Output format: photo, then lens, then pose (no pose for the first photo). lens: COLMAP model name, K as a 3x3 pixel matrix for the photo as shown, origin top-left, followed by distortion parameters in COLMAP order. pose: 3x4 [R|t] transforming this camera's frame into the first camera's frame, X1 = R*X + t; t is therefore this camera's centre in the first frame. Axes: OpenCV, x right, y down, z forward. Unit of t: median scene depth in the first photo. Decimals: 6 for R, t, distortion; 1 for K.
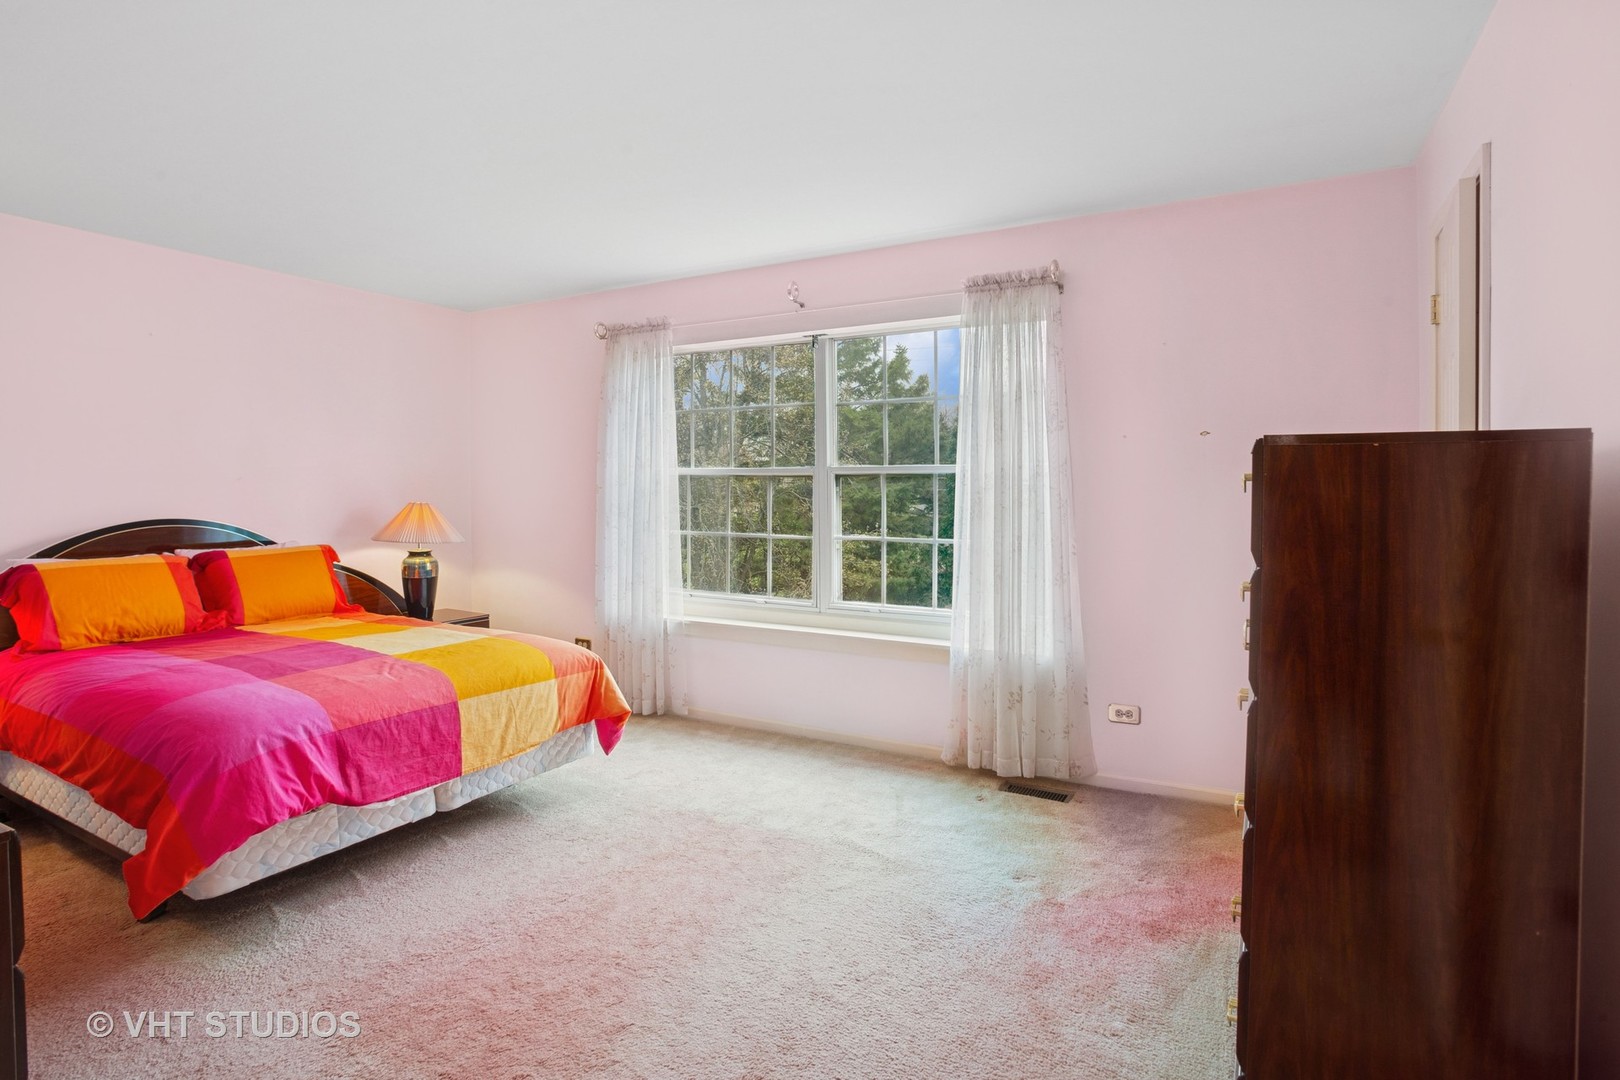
lens RADIAL K [[819.9, 0, 777.3], [0, 819.9, 487.6], [0, 0, 1]] dist [-0.063291, 0.019106]
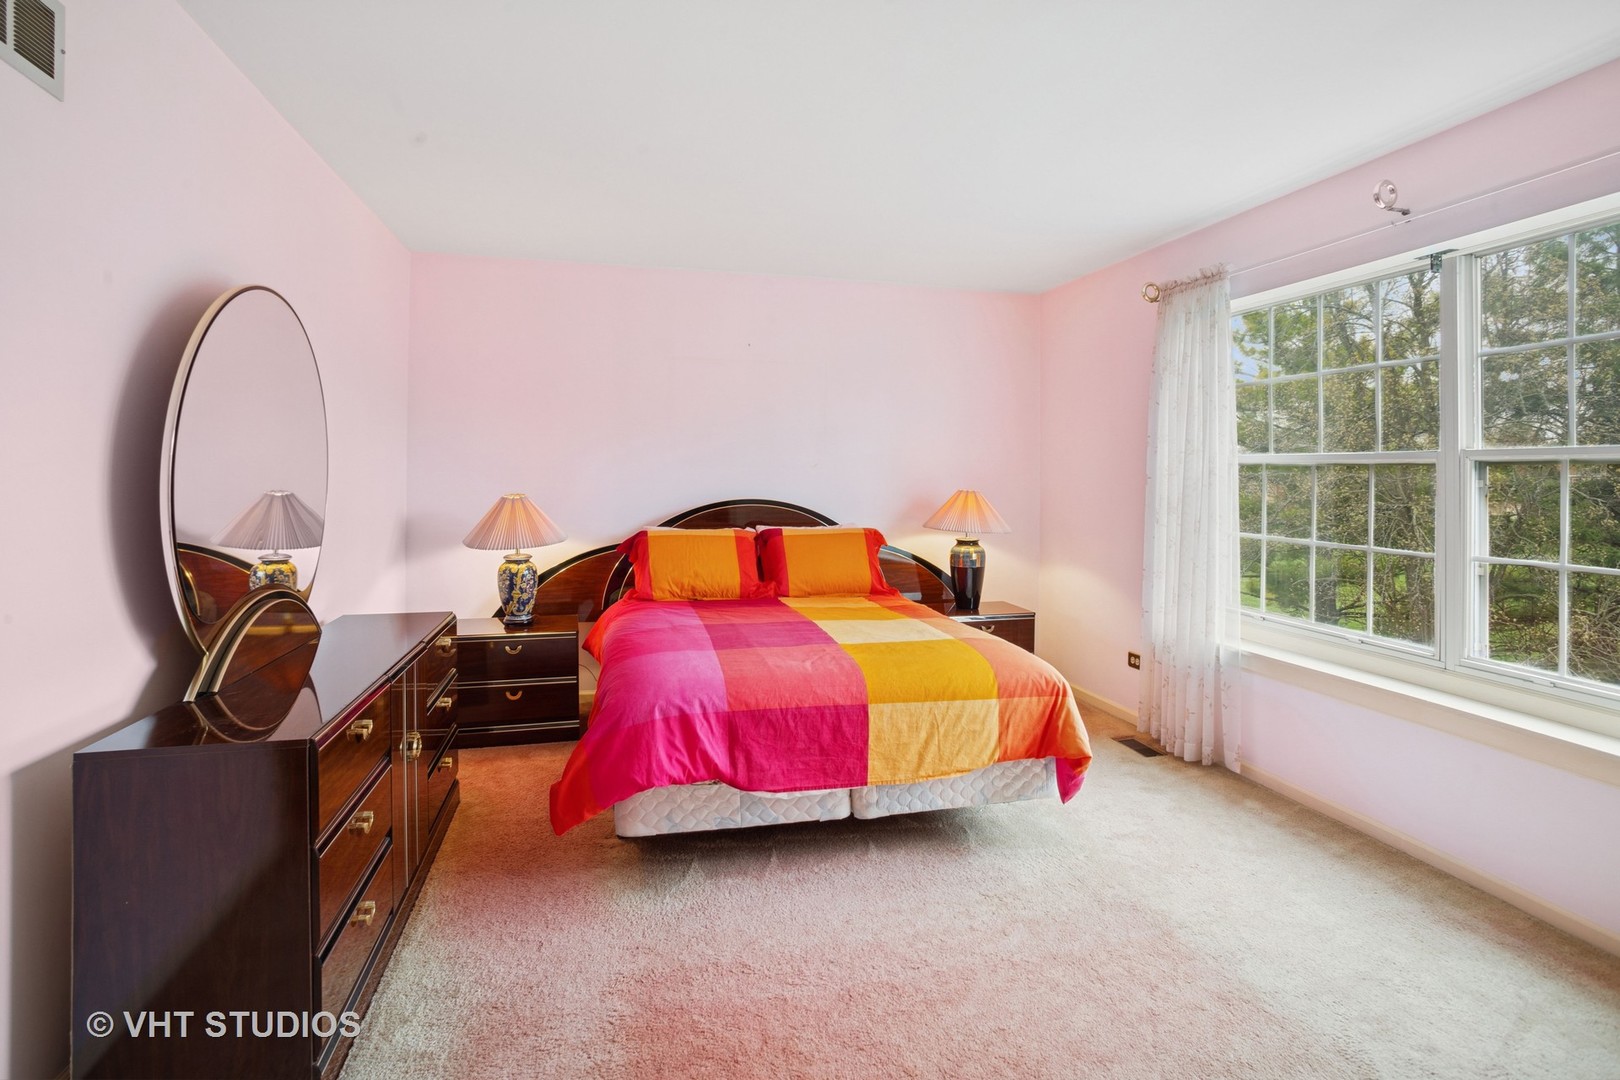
lens RADIAL K [[819.9, 0, 754.8], [0, 819.9, 459.5], [0, 0, 1]] dist [-0.063291, 0.019106]
pose [[0.702399, -0.003133, -0.711776, 0.121719], [-0.011782, 0.999802, -0.016027, -0.000737], [0.711686, 0.019644, 0.702223, 0.163694]]
